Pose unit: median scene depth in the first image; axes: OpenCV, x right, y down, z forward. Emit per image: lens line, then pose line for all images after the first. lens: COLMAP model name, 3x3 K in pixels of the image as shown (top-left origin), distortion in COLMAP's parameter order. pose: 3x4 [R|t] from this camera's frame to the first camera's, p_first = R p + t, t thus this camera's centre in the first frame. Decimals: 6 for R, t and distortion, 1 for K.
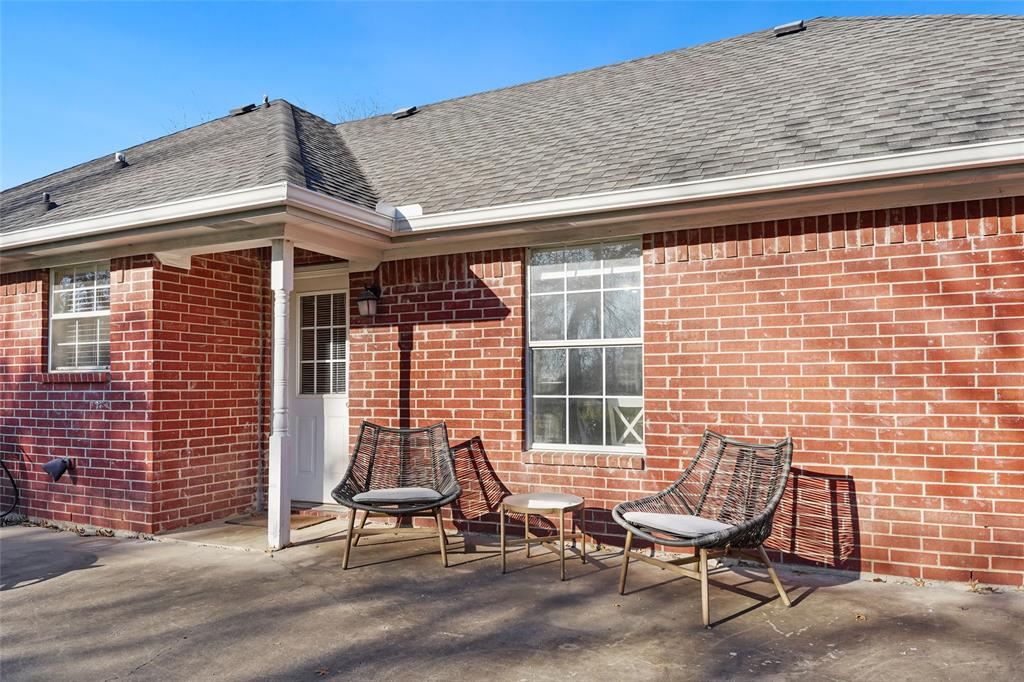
lens RADIAL K [[695.0, 0, 512.0], [0, 695.0, 341.0], [0, 0, 1]] dist [0.011312, -0.002009]
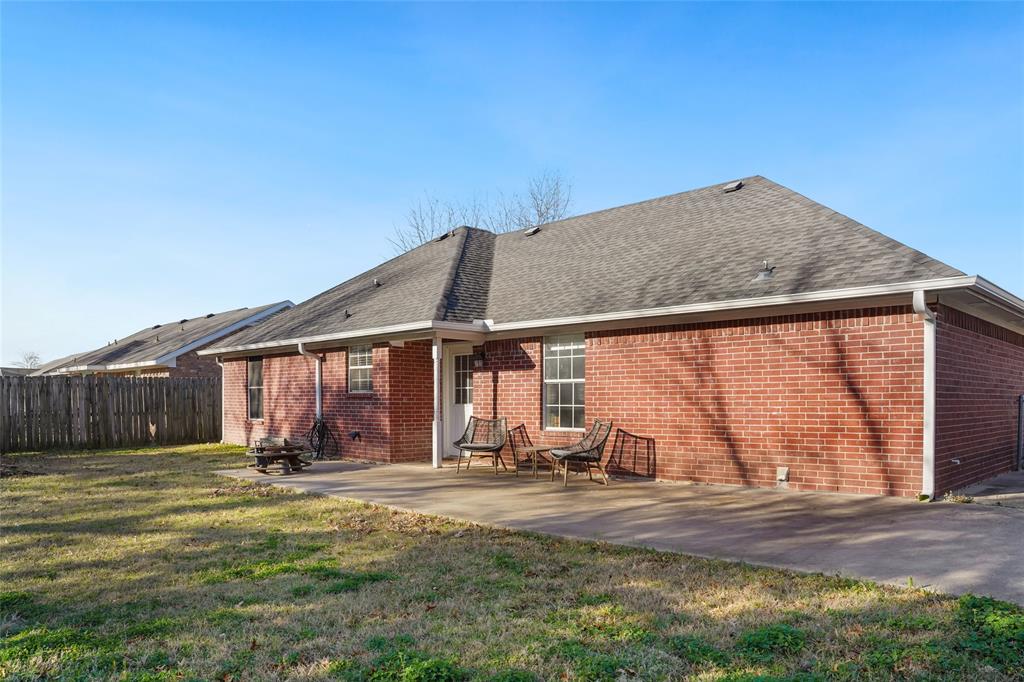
lens RADIAL K [[722.8, 0, 514.1], [0, 722.8, 373.7], [0, 0, 1]] dist [-0.189764, 0.164308]
pose [[0.949214, -0.005284, -0.314588, 0.630728], [0.011916, 0.999745, 0.019164, -0.061245], [0.314407, -0.021940, 0.949035, -1.134885]]
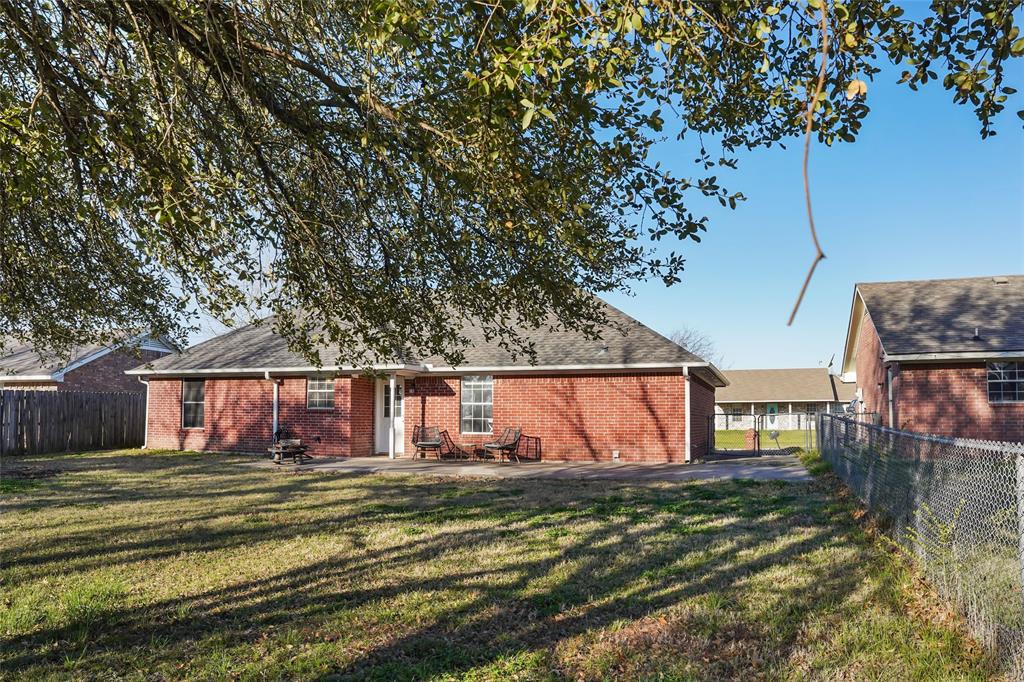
lens RADIAL K [[722.8, 0, 514.1], [0, 722.8, 373.7], [0, 0, 1]] dist [-0.189764, 0.164308]
pose [[0.992830, 0.020279, 0.117806, -0.141074], [-0.019852, 0.999791, -0.004796, -0.130255], [-0.117879, 0.002423, 0.993025, -2.578384]]
